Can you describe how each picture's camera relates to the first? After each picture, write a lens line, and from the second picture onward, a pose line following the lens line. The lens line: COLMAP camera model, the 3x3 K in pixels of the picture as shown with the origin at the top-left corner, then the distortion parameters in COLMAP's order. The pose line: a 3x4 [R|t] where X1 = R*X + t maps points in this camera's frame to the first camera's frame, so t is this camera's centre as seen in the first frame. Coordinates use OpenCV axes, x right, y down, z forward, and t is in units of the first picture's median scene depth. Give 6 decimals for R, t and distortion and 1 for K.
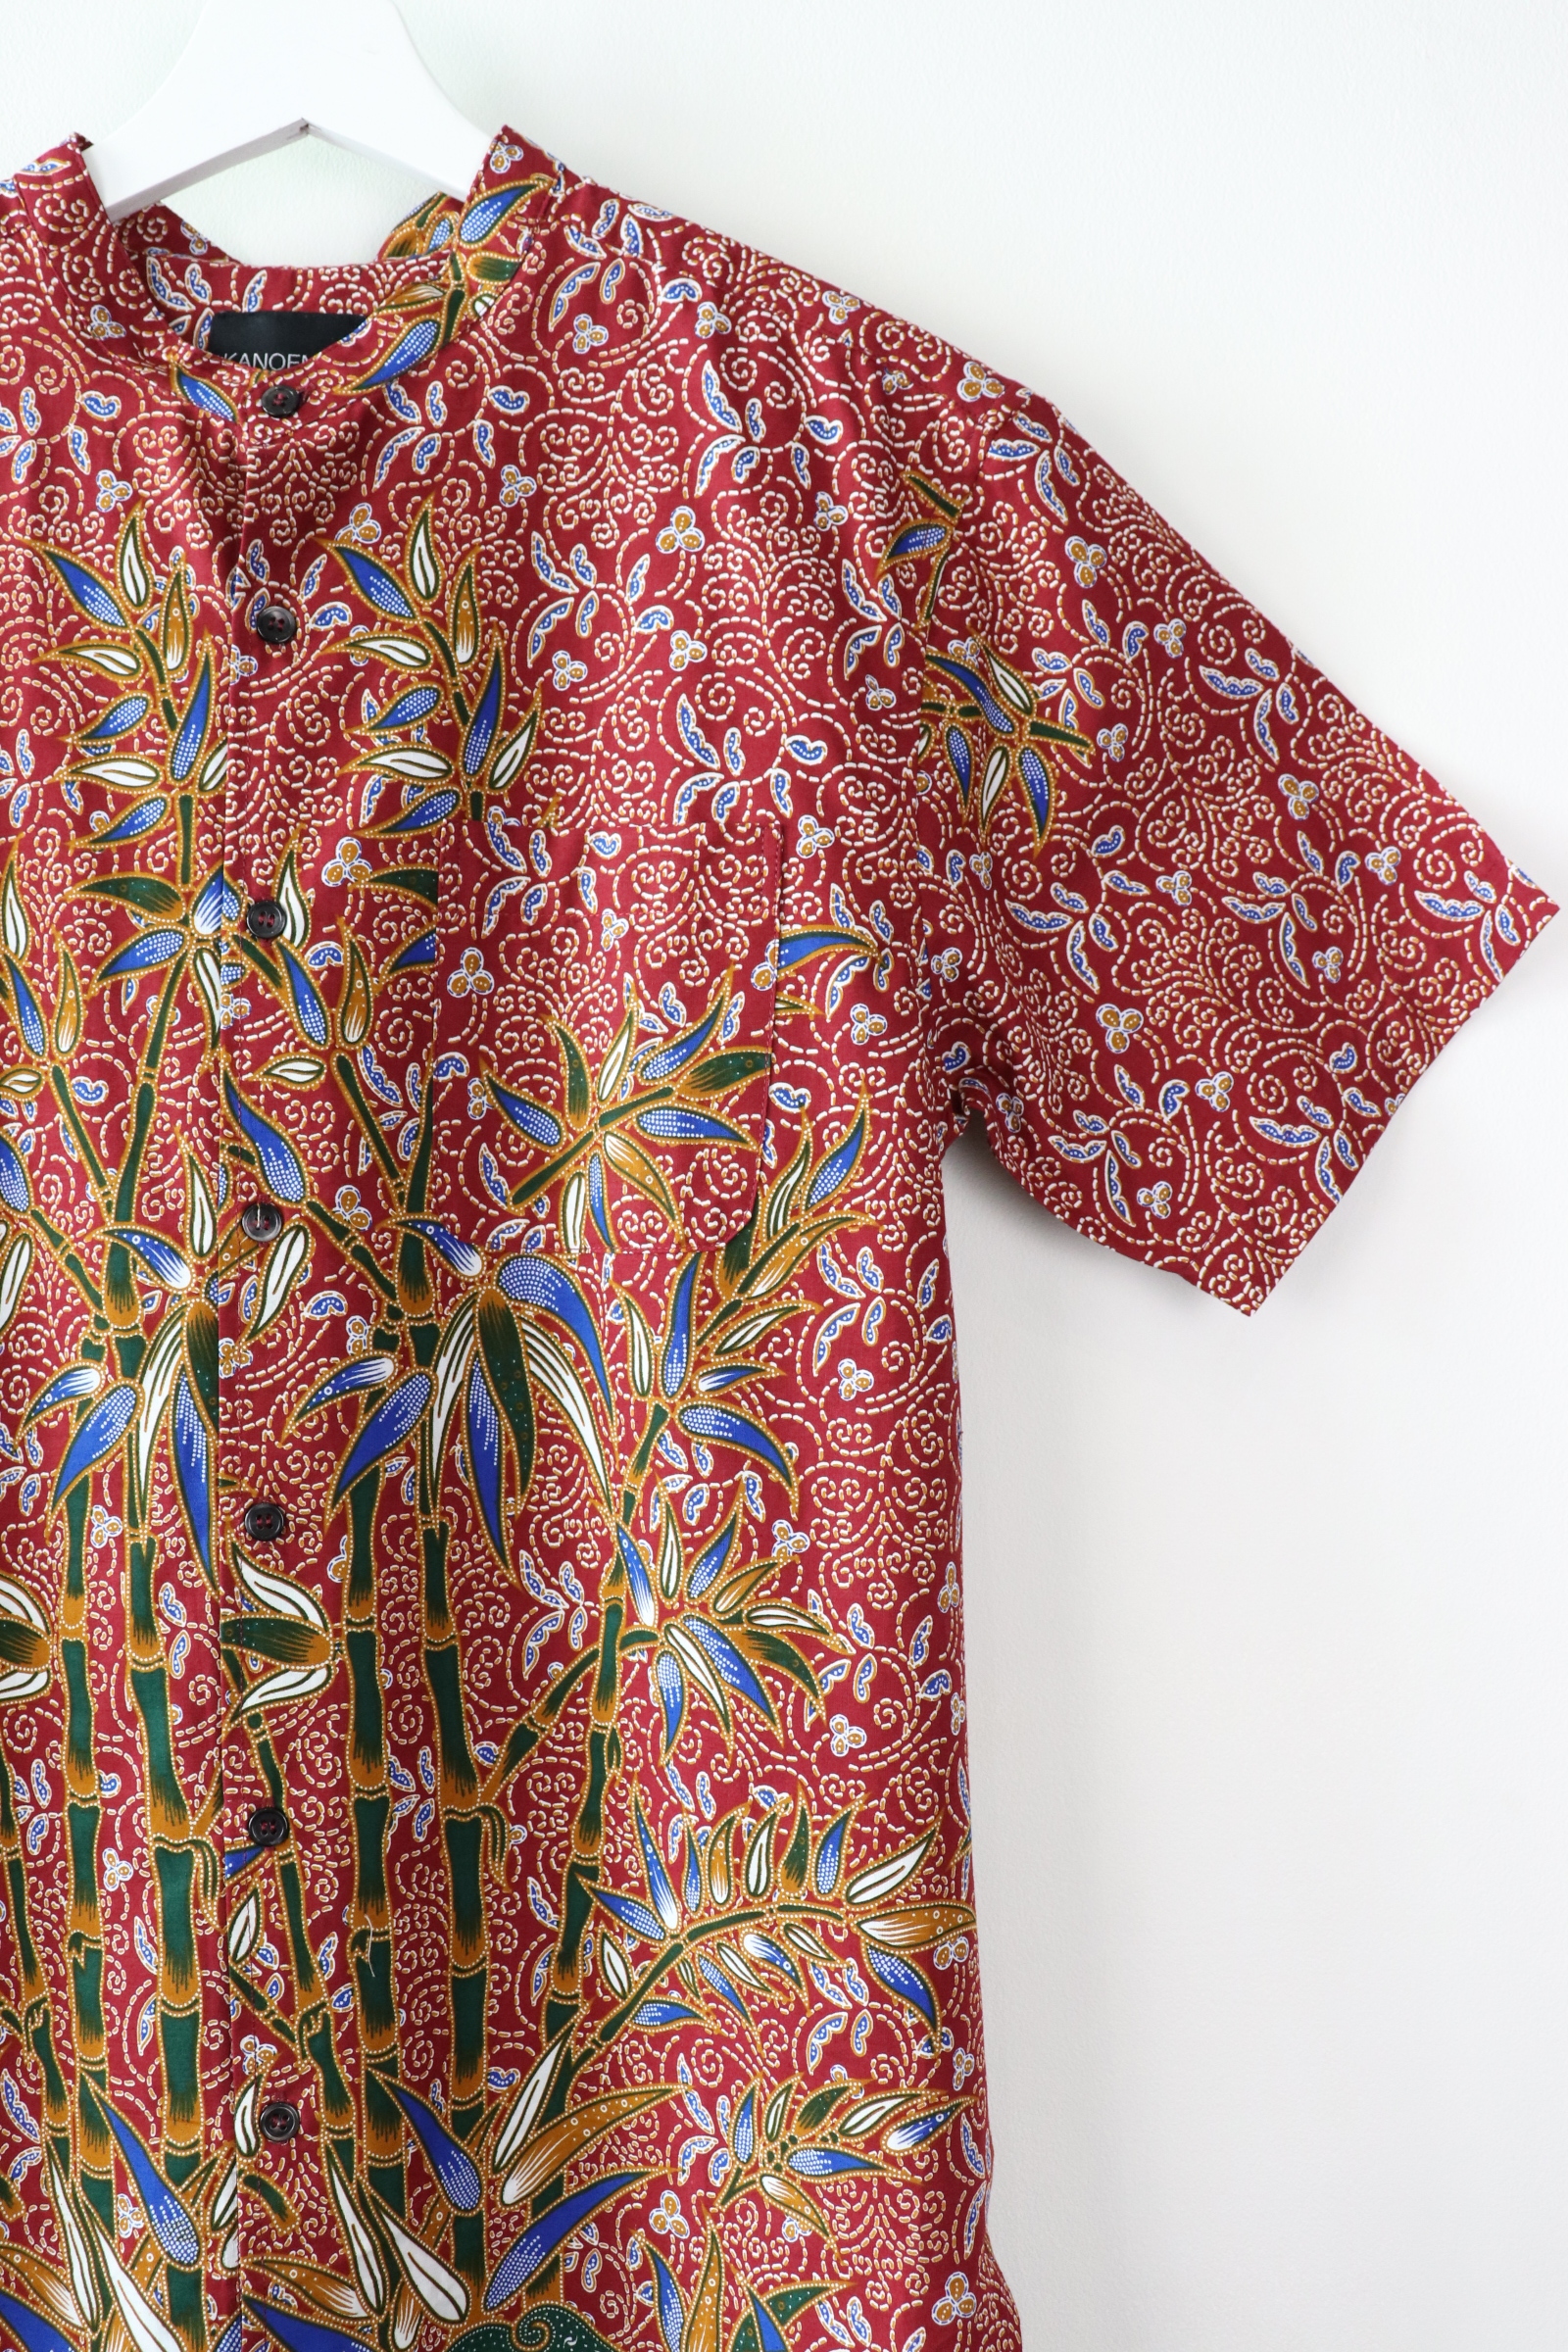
lens RADIAL K [[2212.6, 0, 781.7], [0, 2212.6, 1162.5], [0, 0, 1]] dist [-0.166775, 0.197159]
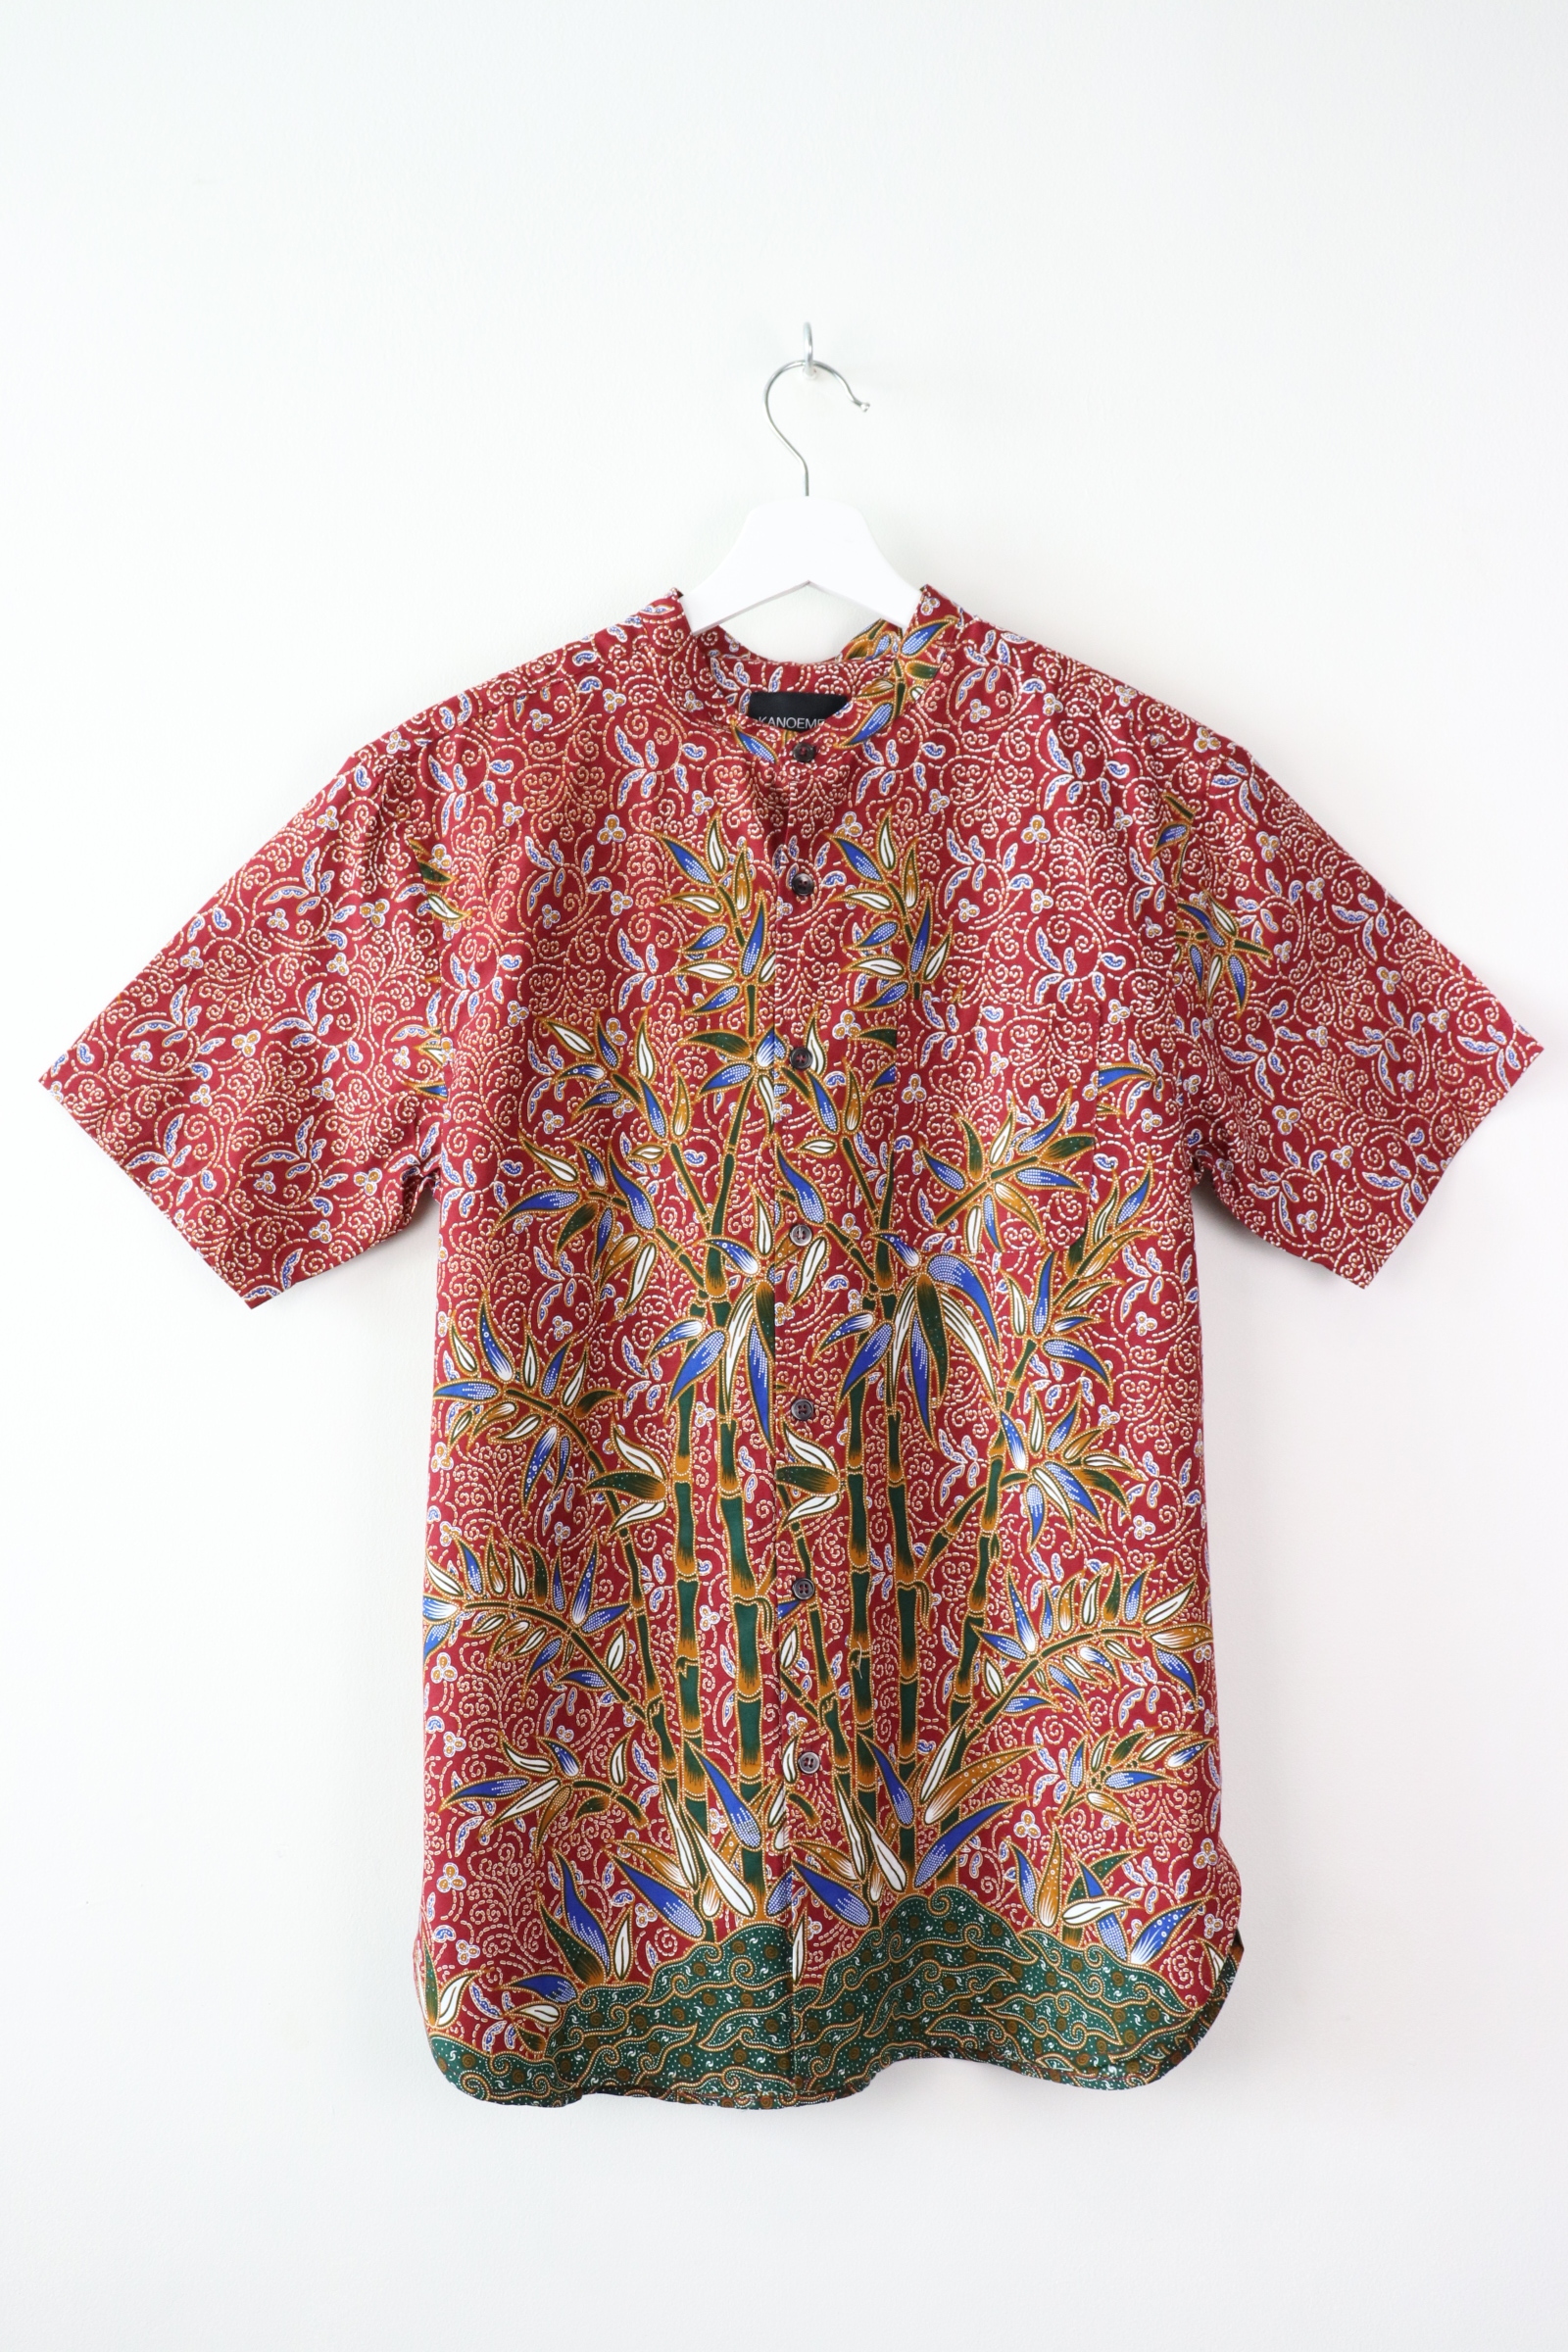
lens RADIAL K [[2212.6, 0, 781.7], [0, 2212.6, 1162.5], [0, 0, 1]] dist [-0.166775, 0.197159]
pose [[0.999970, -0.000995, 0.007742, -0.261511], [0.001112, 0.999885, -0.015139, -0.003221], [-0.007726, 0.015147, 0.999855, -0.723306]]
